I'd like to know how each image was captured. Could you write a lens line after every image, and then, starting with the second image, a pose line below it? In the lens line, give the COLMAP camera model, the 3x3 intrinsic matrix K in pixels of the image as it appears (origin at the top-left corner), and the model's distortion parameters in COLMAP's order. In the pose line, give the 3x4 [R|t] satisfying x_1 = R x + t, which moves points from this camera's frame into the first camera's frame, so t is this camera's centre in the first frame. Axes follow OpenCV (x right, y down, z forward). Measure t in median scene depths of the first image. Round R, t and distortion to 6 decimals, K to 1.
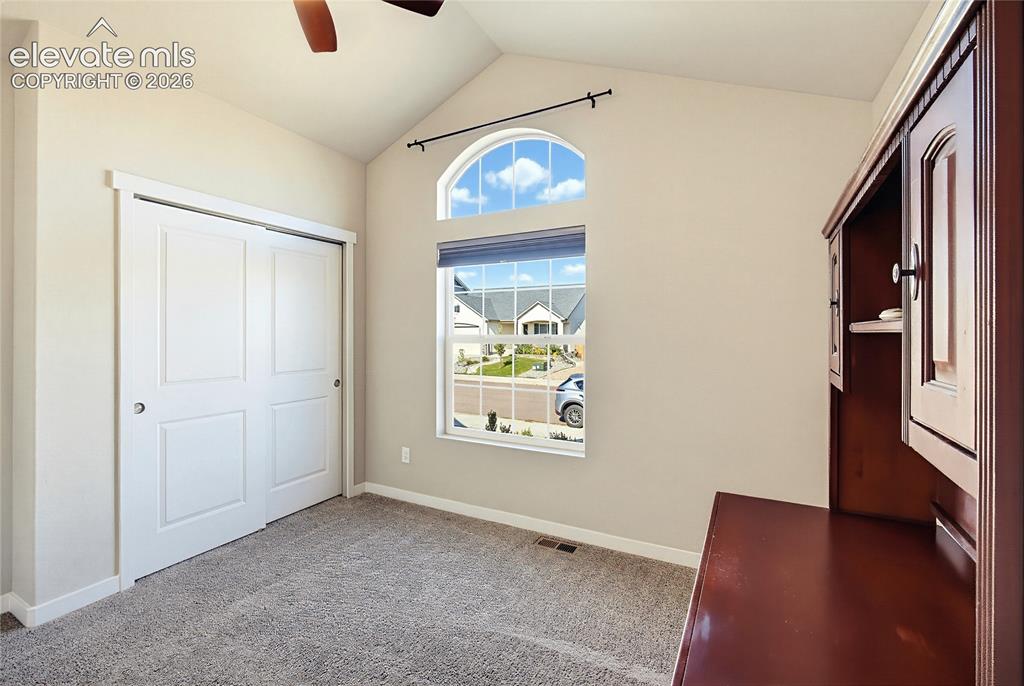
lens RADIAL K [[434.8, 0, 510.9], [0, 434.8, 336.7], [0, 0, 1]] dist [-0.016340, 0.001666]
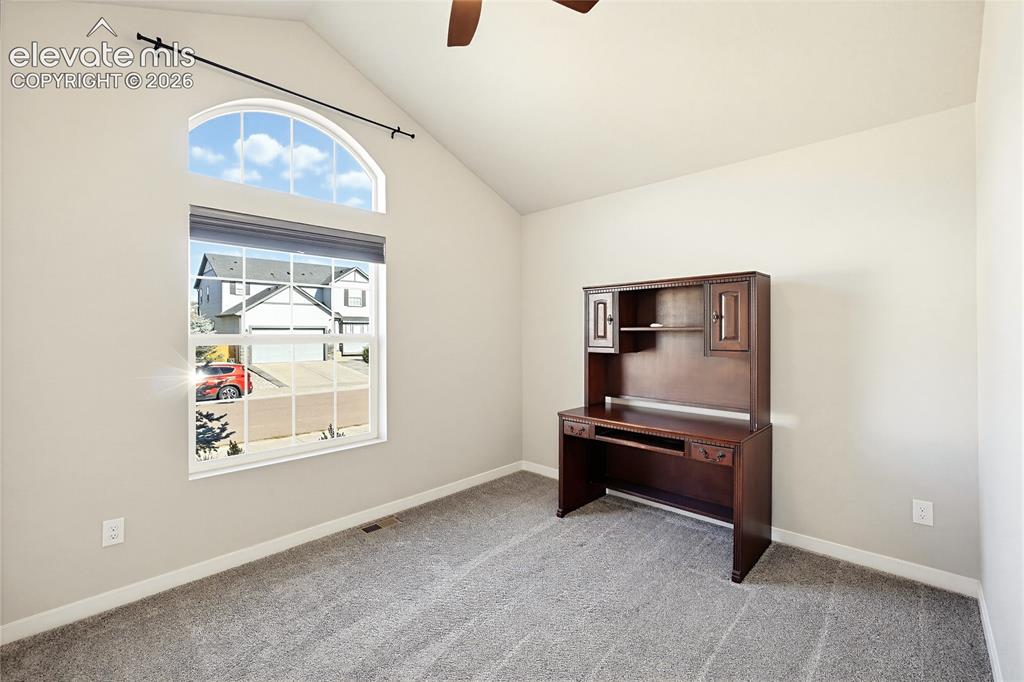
lens RADIAL K [[434.8, 0, 510.6], [0, 434.8, 334.6], [0, 0, 1]] dist [-0.016340, 0.001666]
pose [[0.267758, -0.006731, 0.963463, -0.794647], [0.010510, 0.999937, 0.004065, -0.001310], [-0.963429, 0.009037, 0.267811, 0.354891]]
